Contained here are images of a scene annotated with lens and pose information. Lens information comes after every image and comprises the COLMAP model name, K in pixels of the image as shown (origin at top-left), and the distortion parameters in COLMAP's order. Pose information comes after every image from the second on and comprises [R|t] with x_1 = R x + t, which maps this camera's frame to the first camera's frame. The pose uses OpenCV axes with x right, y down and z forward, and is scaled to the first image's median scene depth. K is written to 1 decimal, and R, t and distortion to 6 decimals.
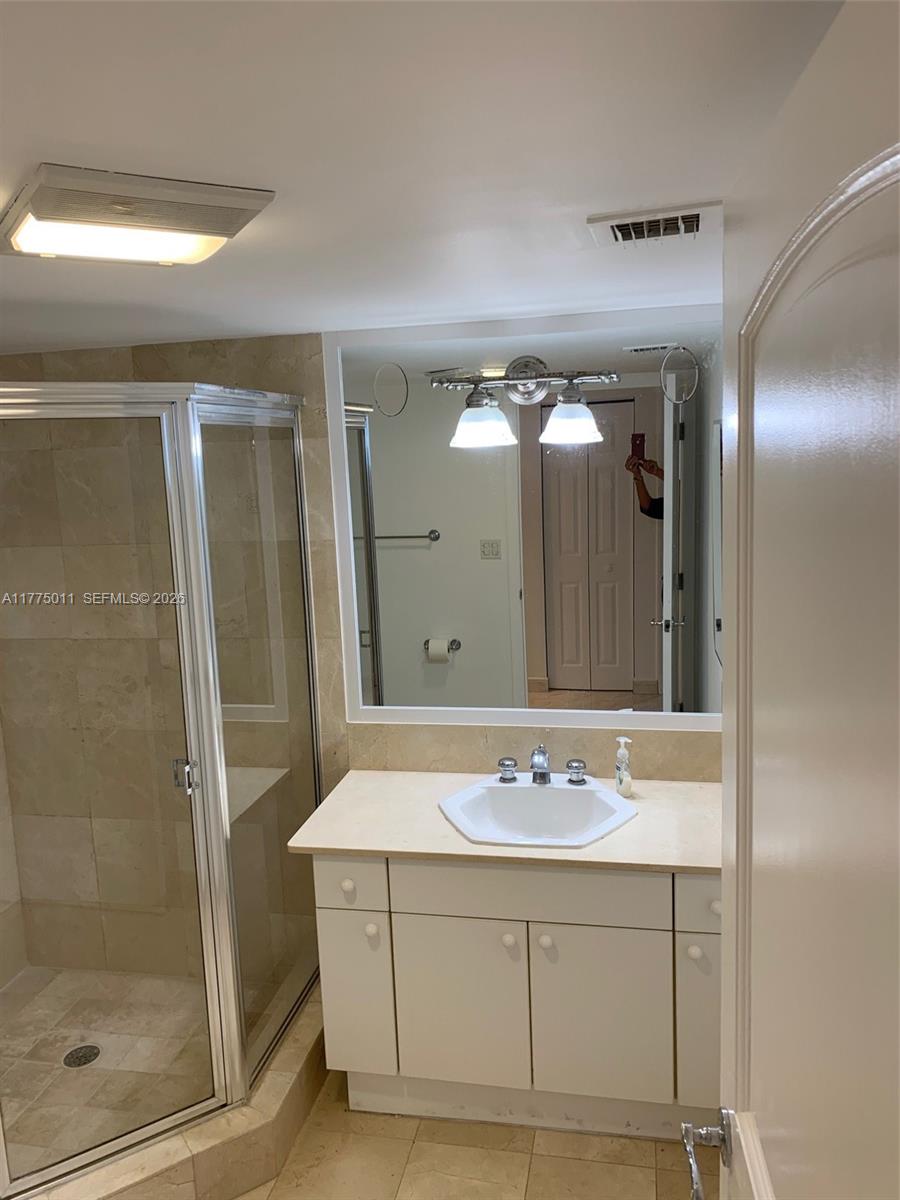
lens RADIAL K [[923.9, 0, 452.8], [0, 923.9, 599.2], [0, 0, 1]] dist [0.079000, -0.121620]
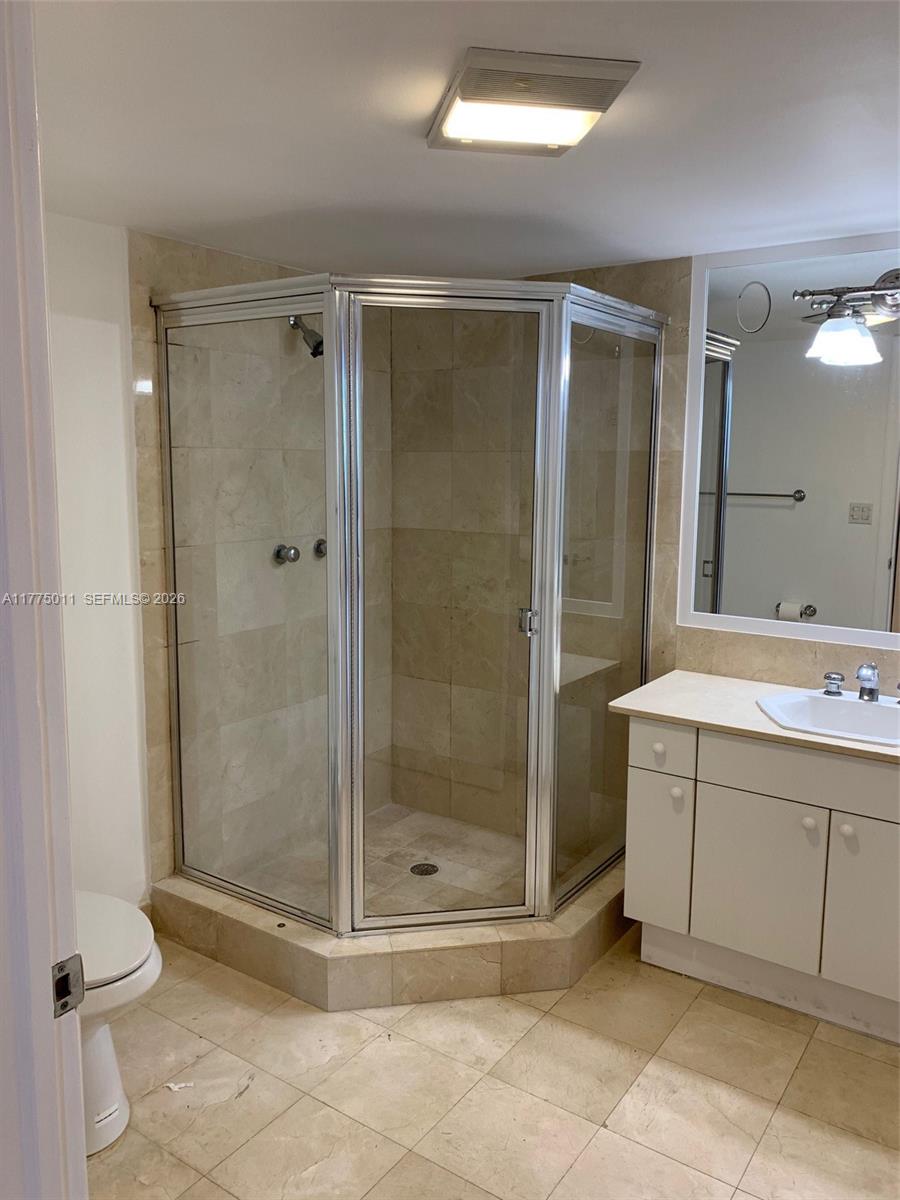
lens RADIAL K [[923.9, 0, 452.8], [0, 923.9, 599.2], [0, 0, 1]] dist [0.079000, -0.121620]
pose [[0.920401, 0.102893, -0.377193, 0.052899], [-0.103322, 0.994463, 0.019156, 0.118633], [0.377076, 0.021341, 0.925936, -0.101349]]
